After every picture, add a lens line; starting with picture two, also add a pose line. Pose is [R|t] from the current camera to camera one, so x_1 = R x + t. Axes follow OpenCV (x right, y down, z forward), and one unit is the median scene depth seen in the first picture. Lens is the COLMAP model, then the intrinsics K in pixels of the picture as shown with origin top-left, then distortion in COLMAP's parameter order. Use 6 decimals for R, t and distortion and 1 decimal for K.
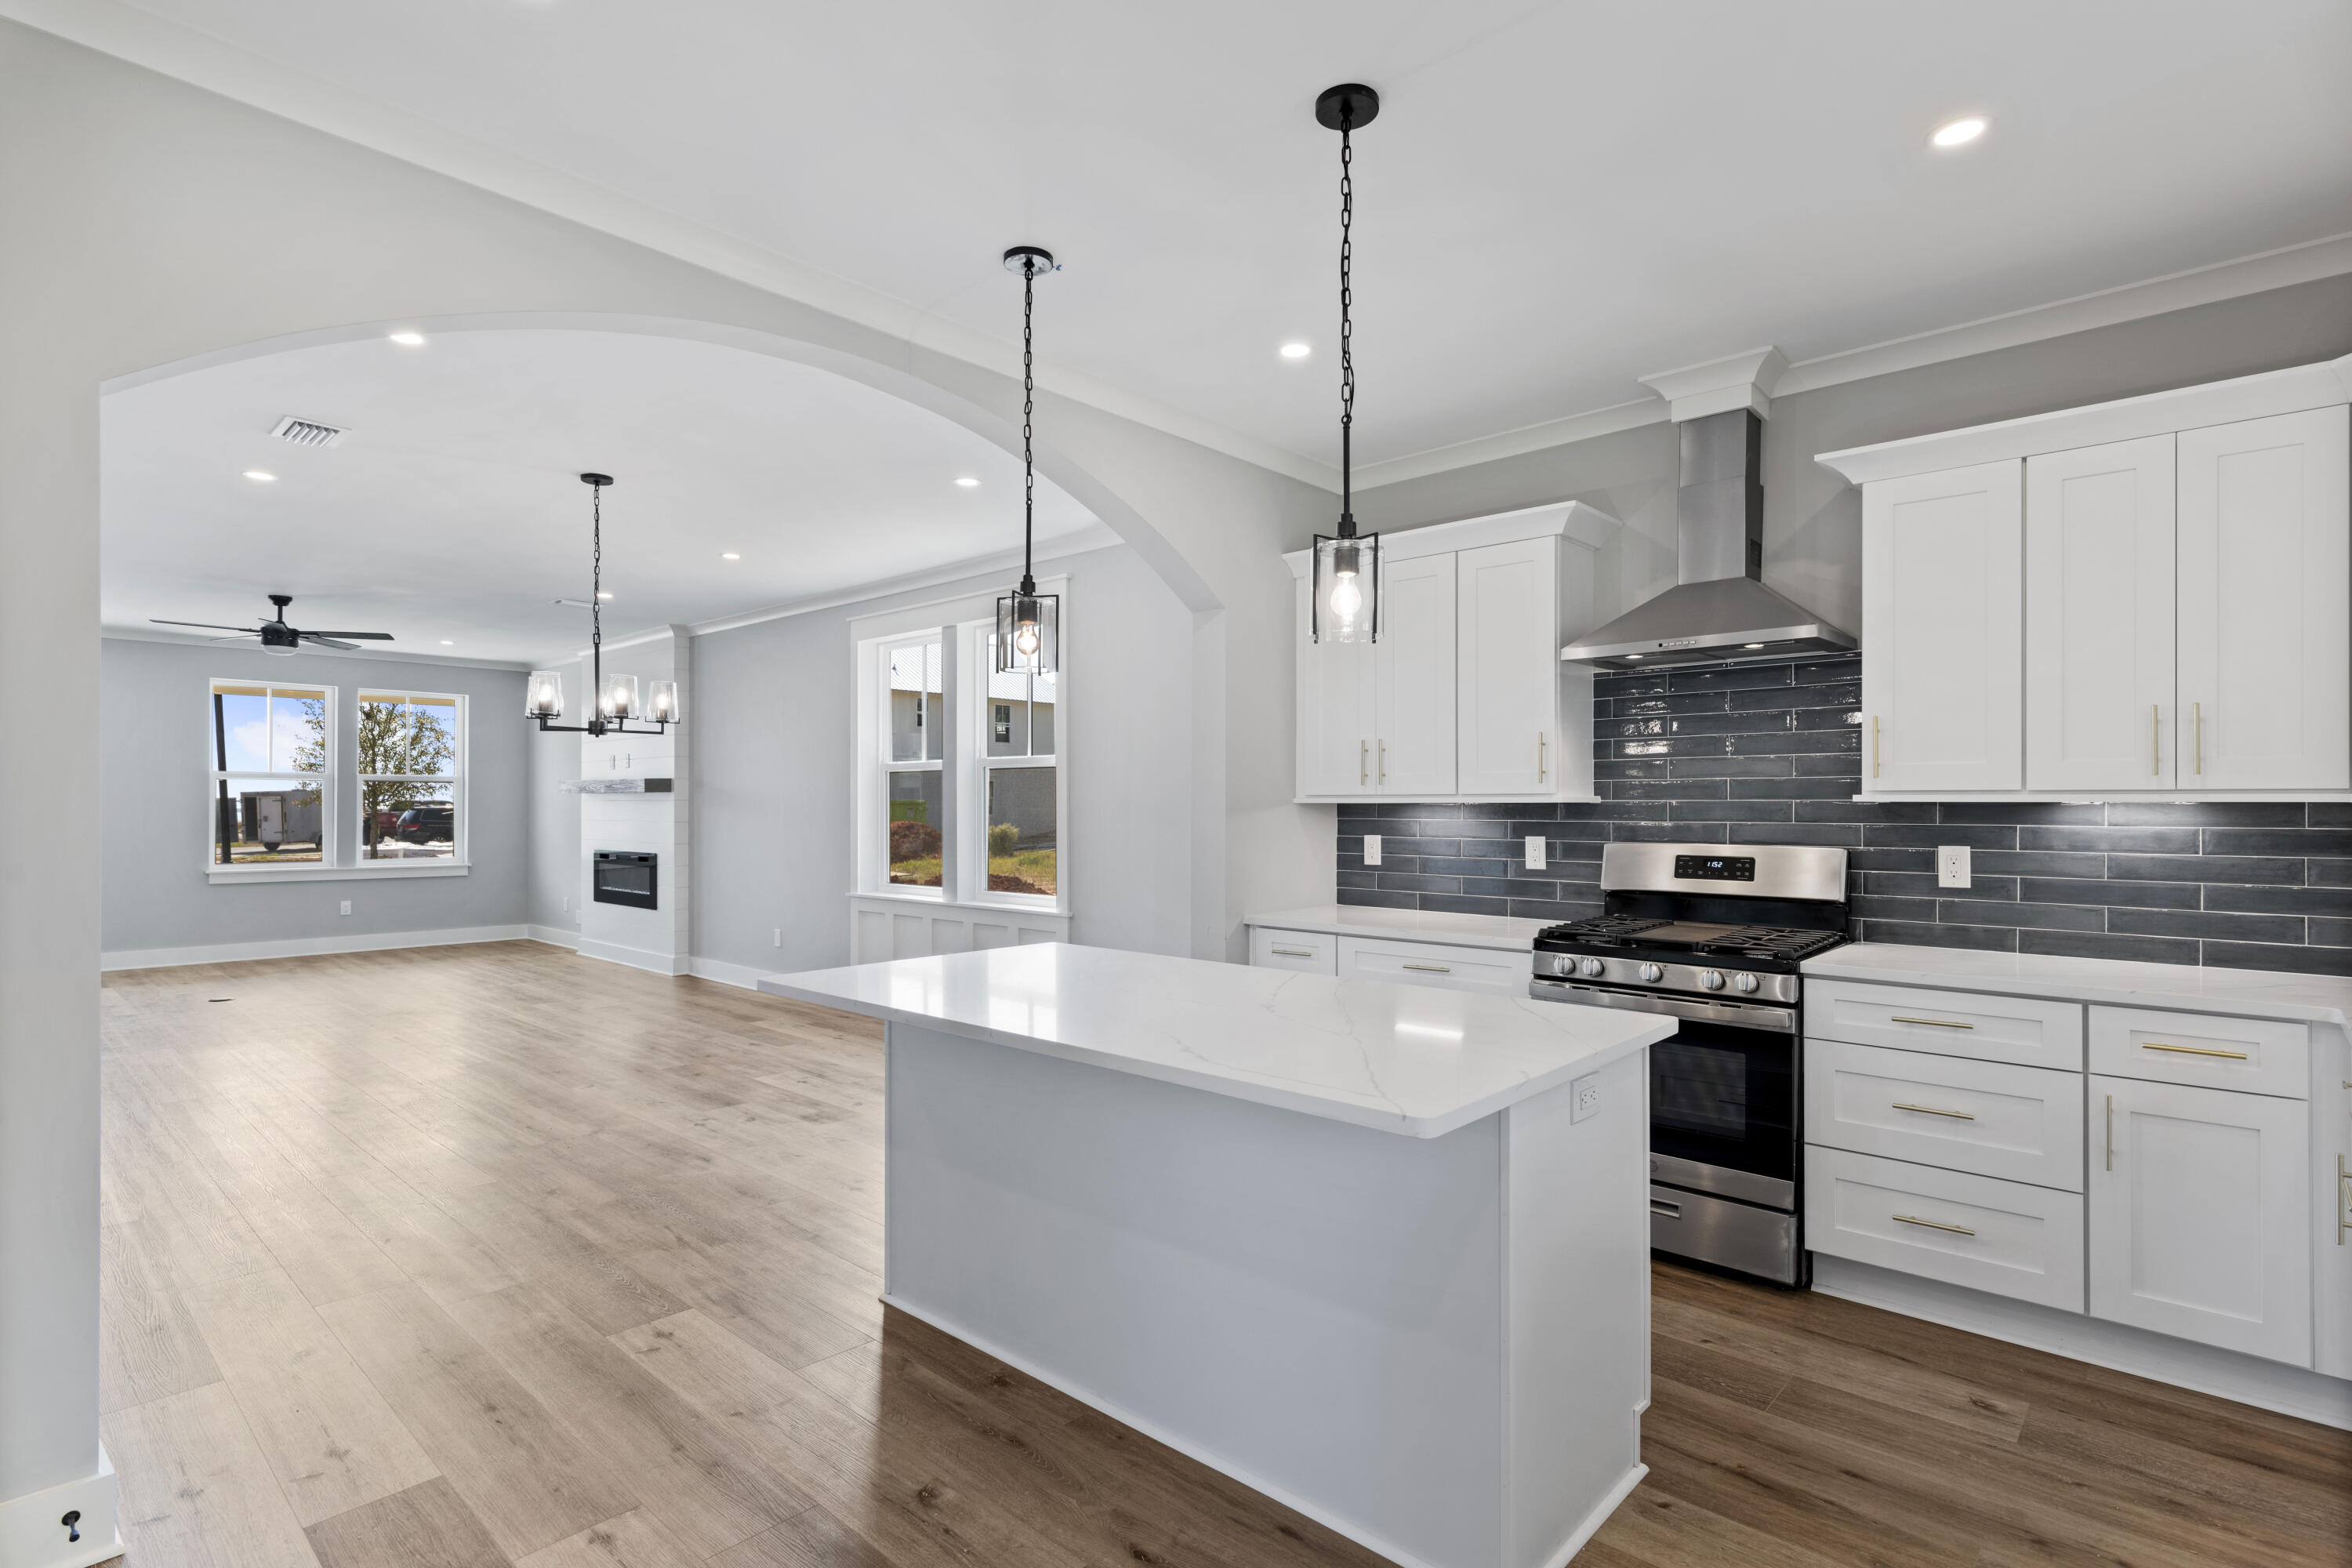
lens RADIAL K [[1160.3, 0, 1174.1], [0, 1160.3, 792.4], [0, 0, 1]] dist [-0.001566, -0.000489]
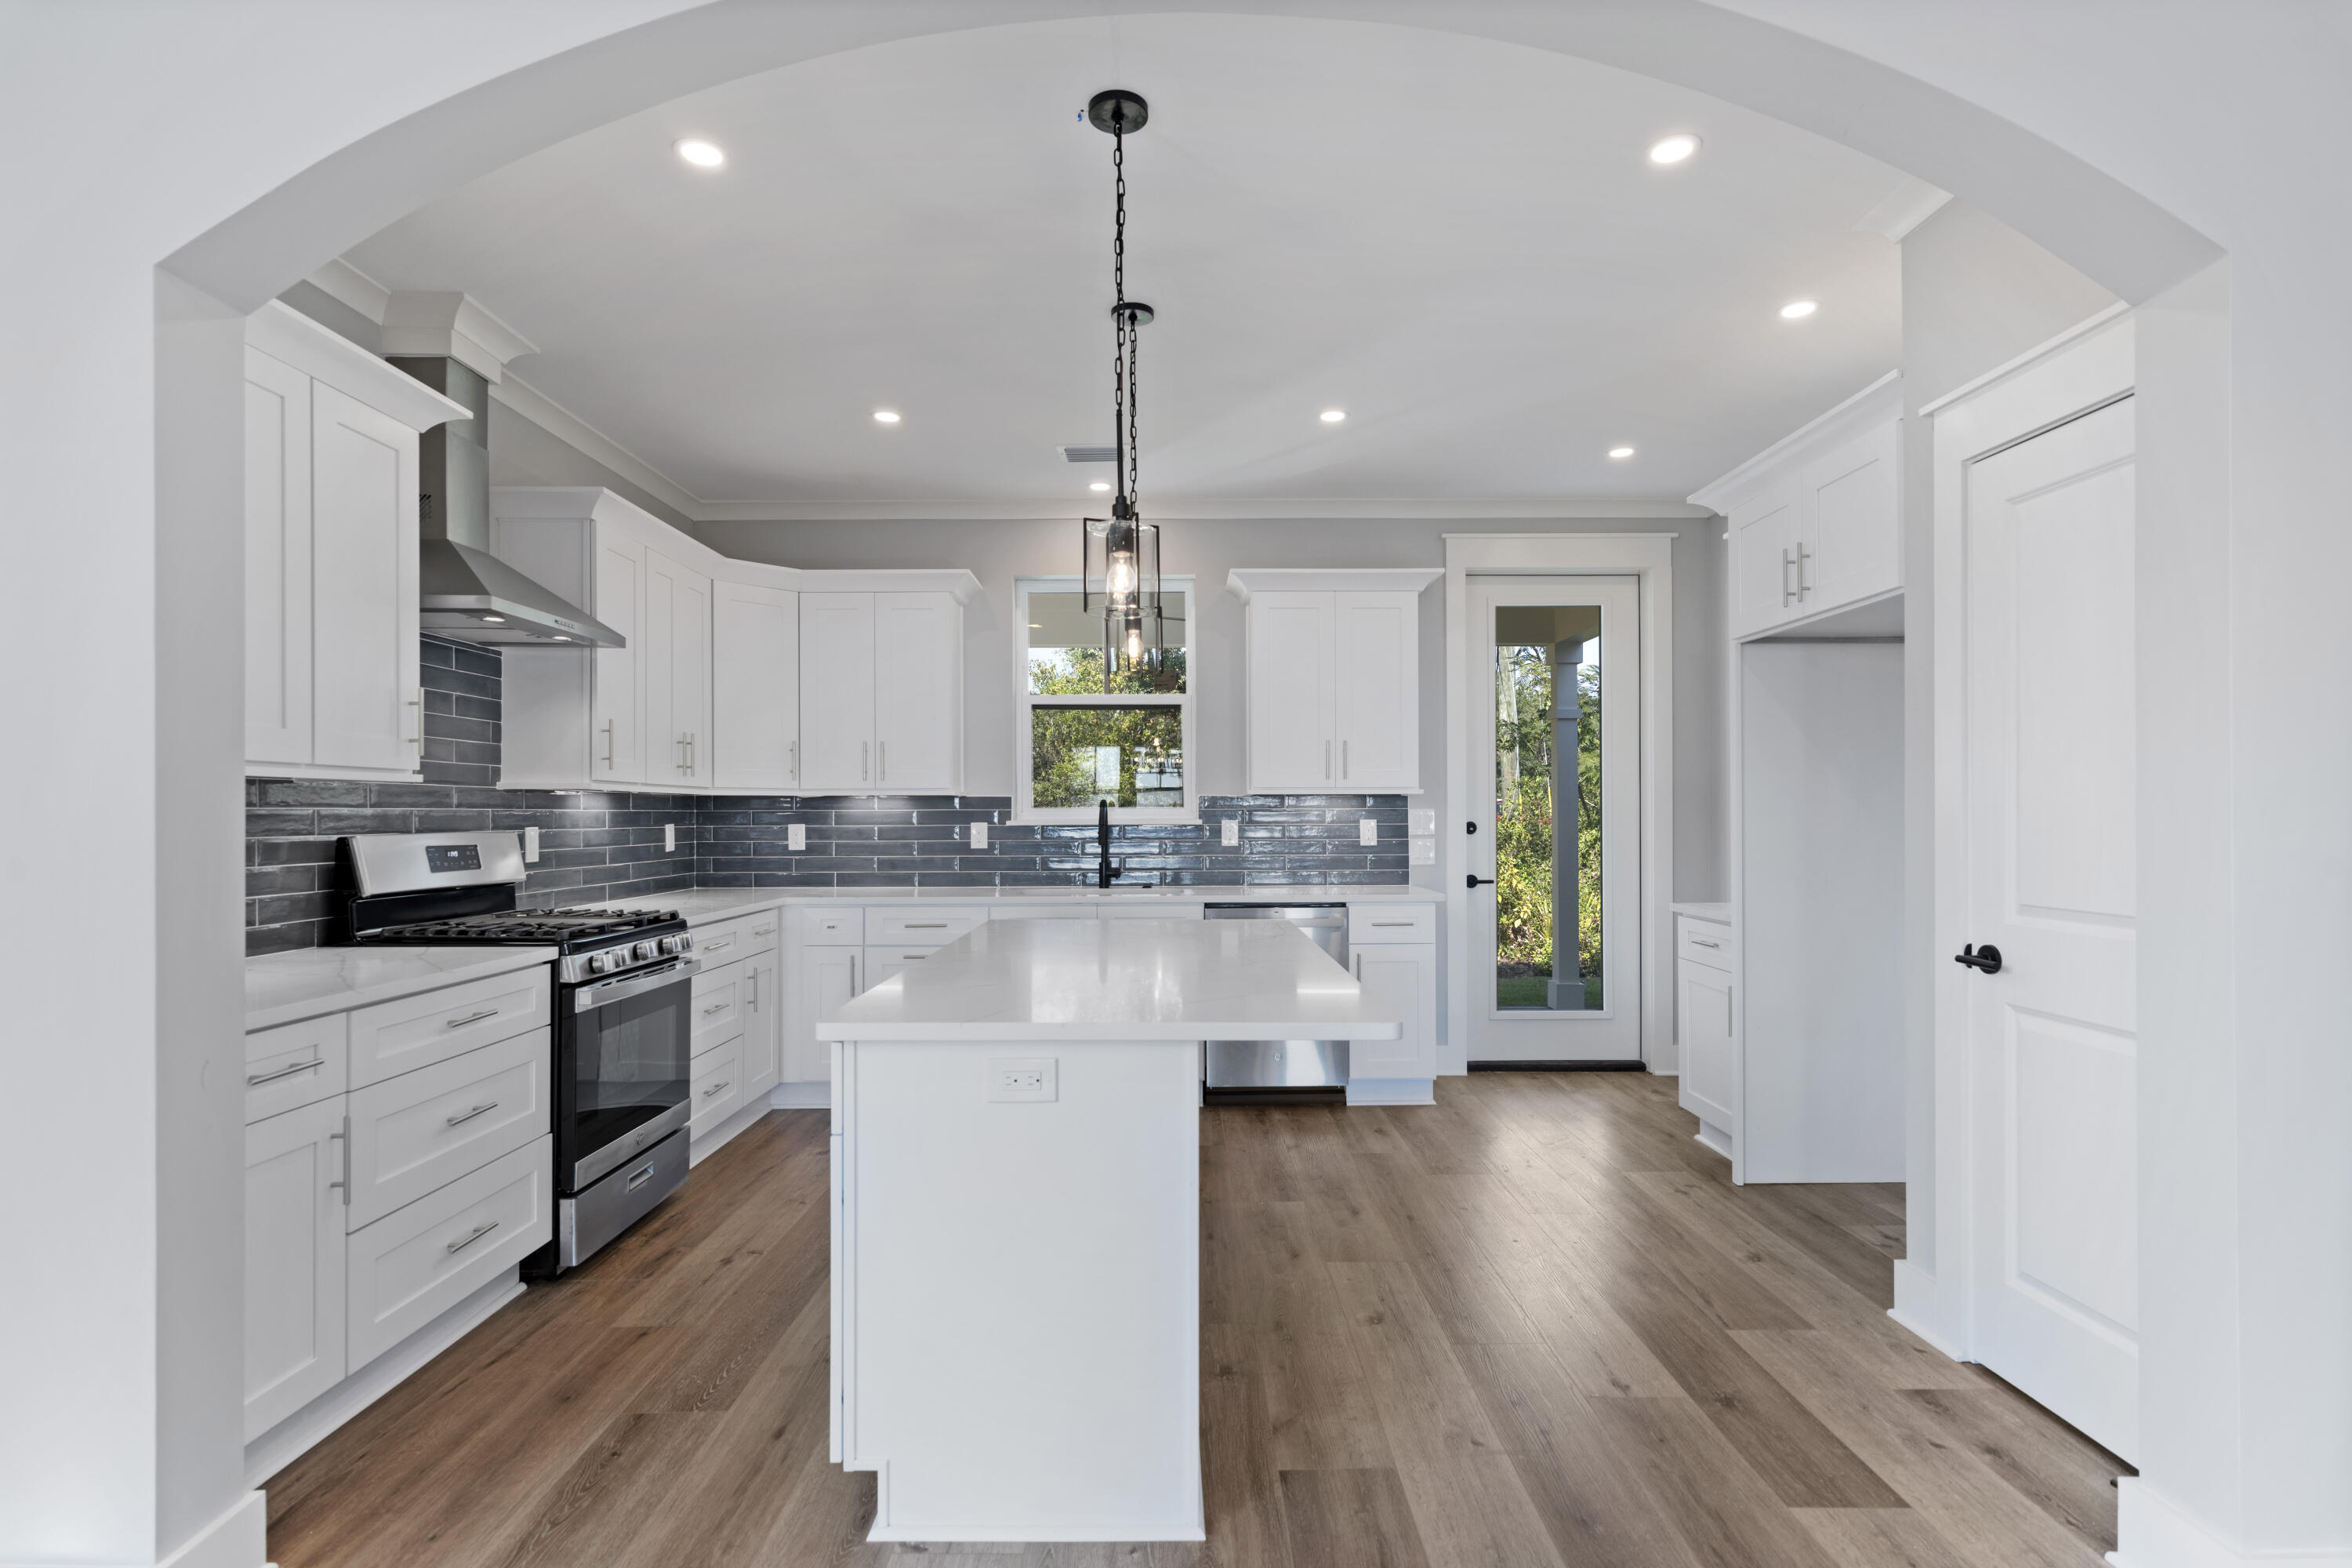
lens RADIAL K [[1160.3, 0, 1174.1], [0, 1160.3, 792.4], [0, 0, 1]] dist [-0.001566, -0.000489]
pose [[-0.677490, 0.014811, 0.735383, -0.604877], [-0.005768, 0.999660, -0.025447, 0.033800], [-0.735509, -0.021482, -0.677174, 1.219674]]
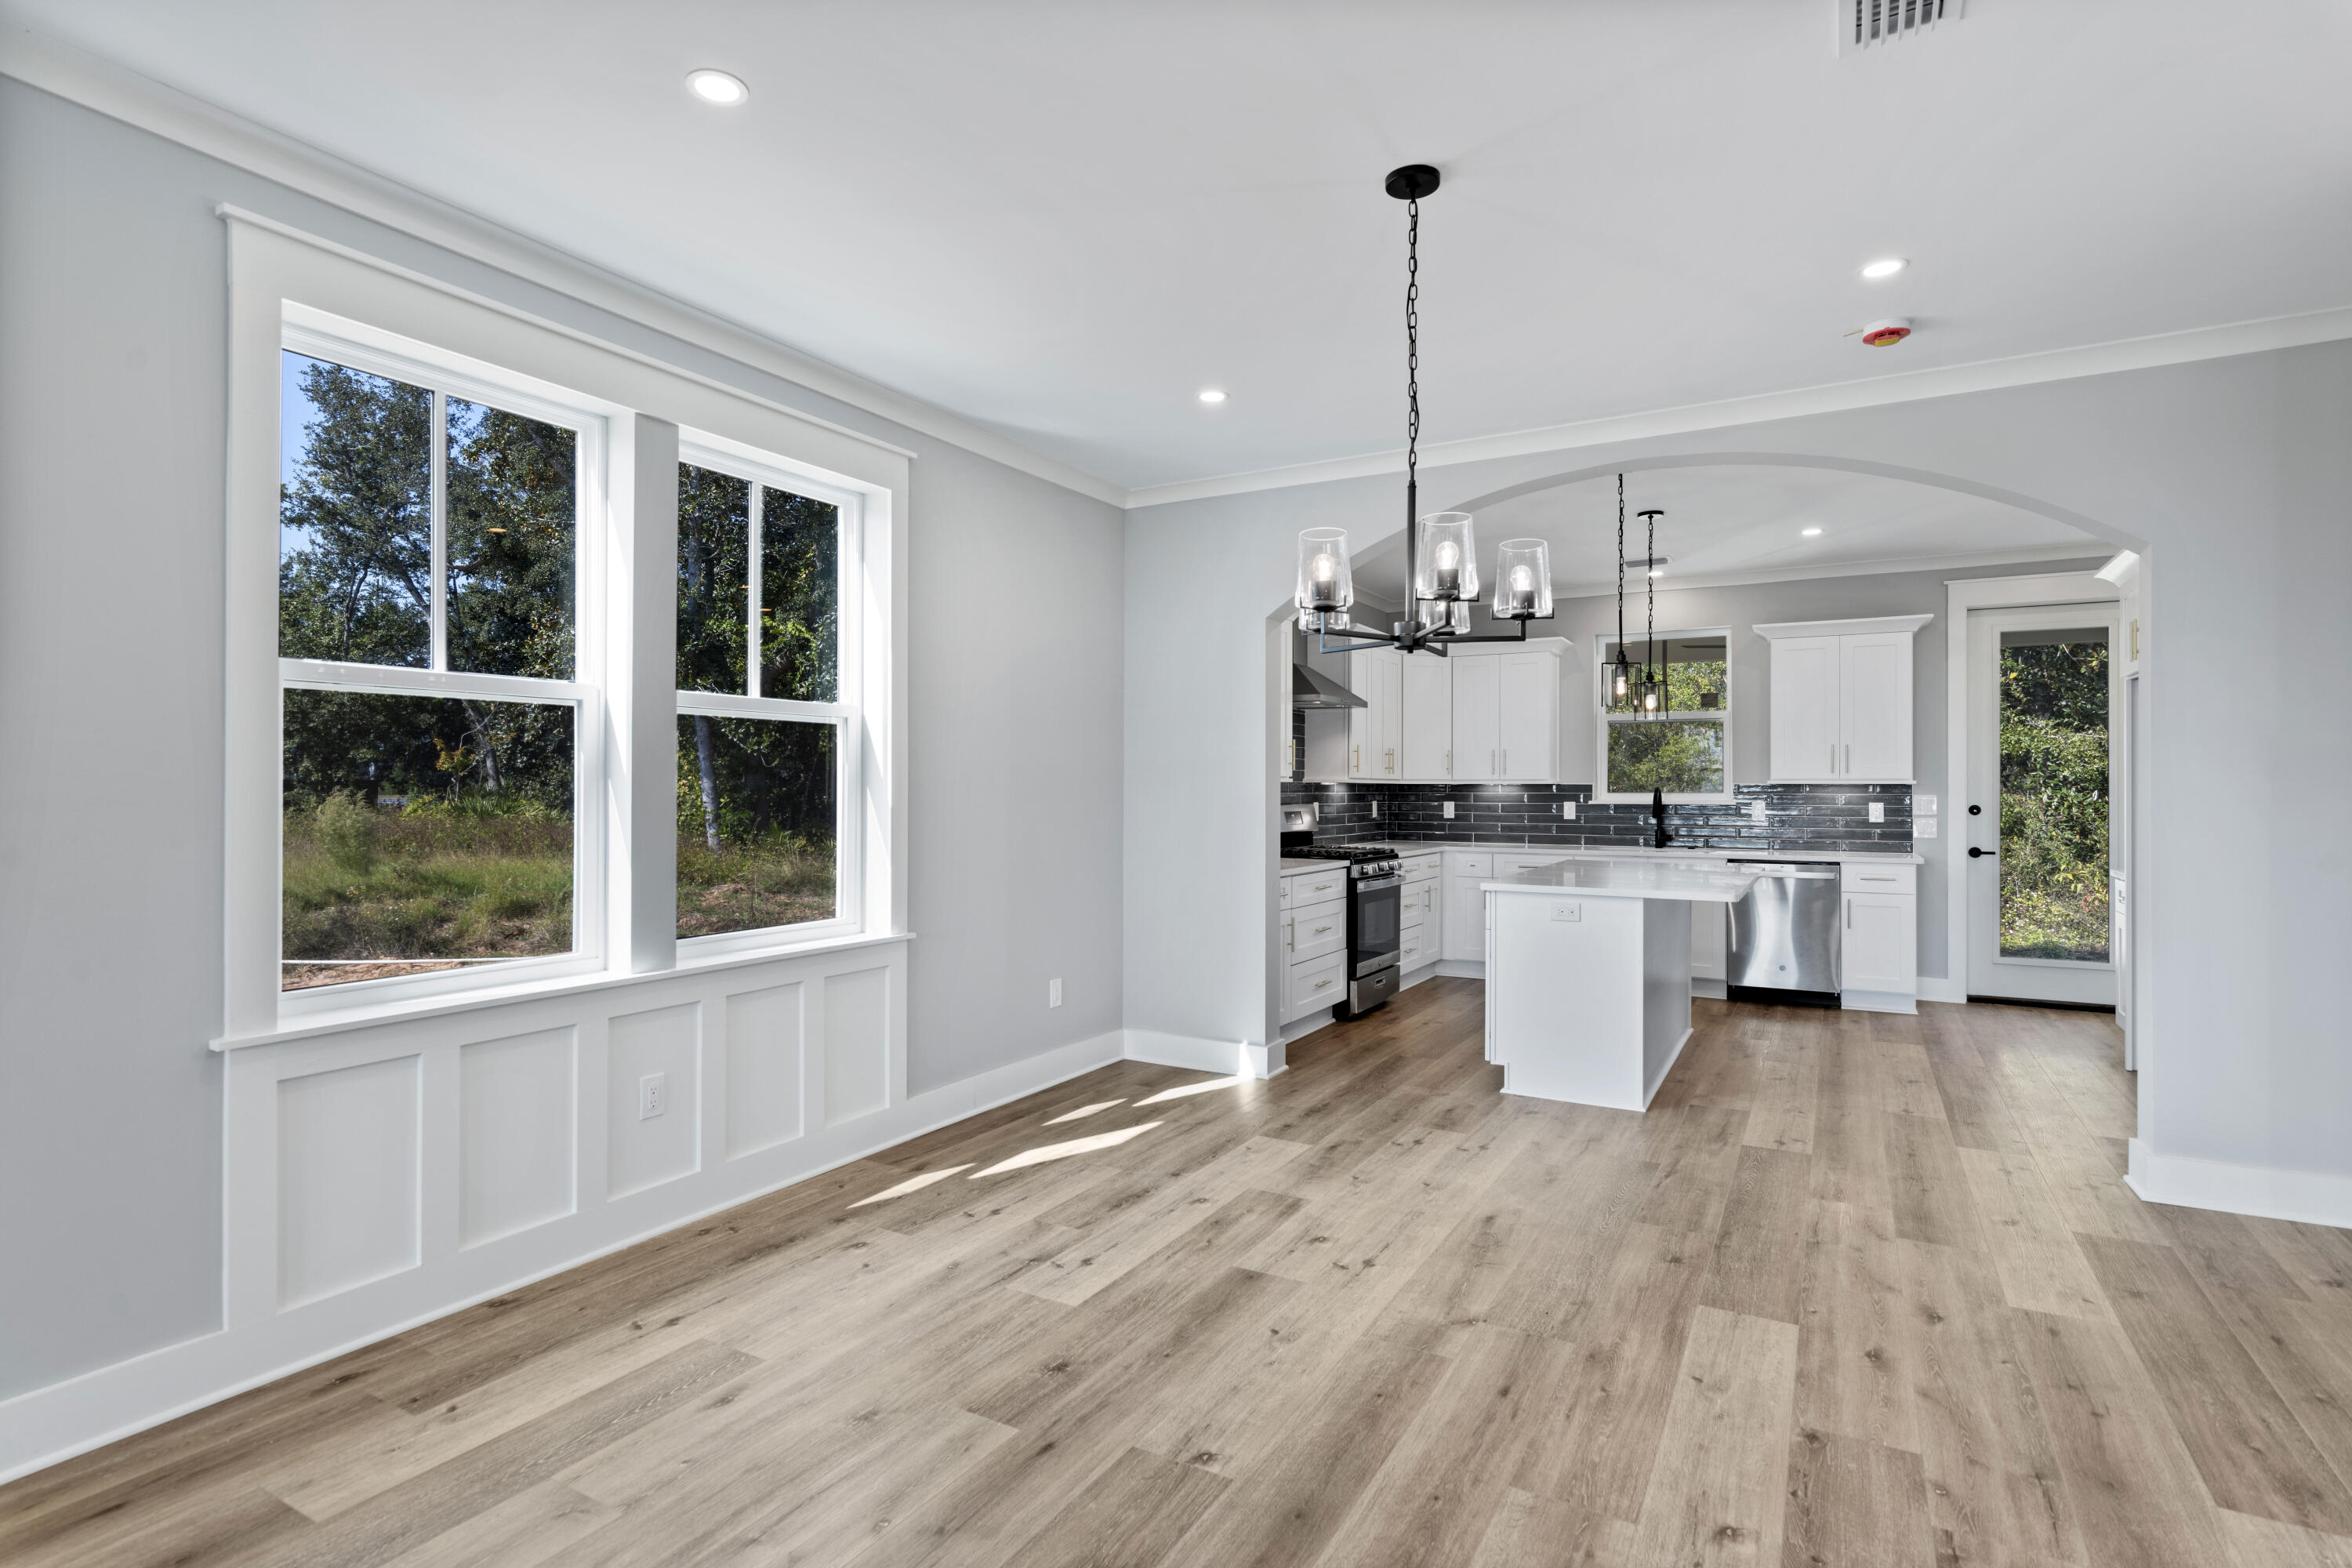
lens RADIAL K [[1160.3, 0, 1174.1], [0, 1160.3, 792.4], [0, 0, 1]] dist [-0.001566, -0.000489]
pose [[-0.222106, -0.005569, 0.975007, -1.322227], [-0.013100, 0.999910, 0.002727, 0.022152], [-0.974935, -0.012167, -0.222159, 1.618181]]
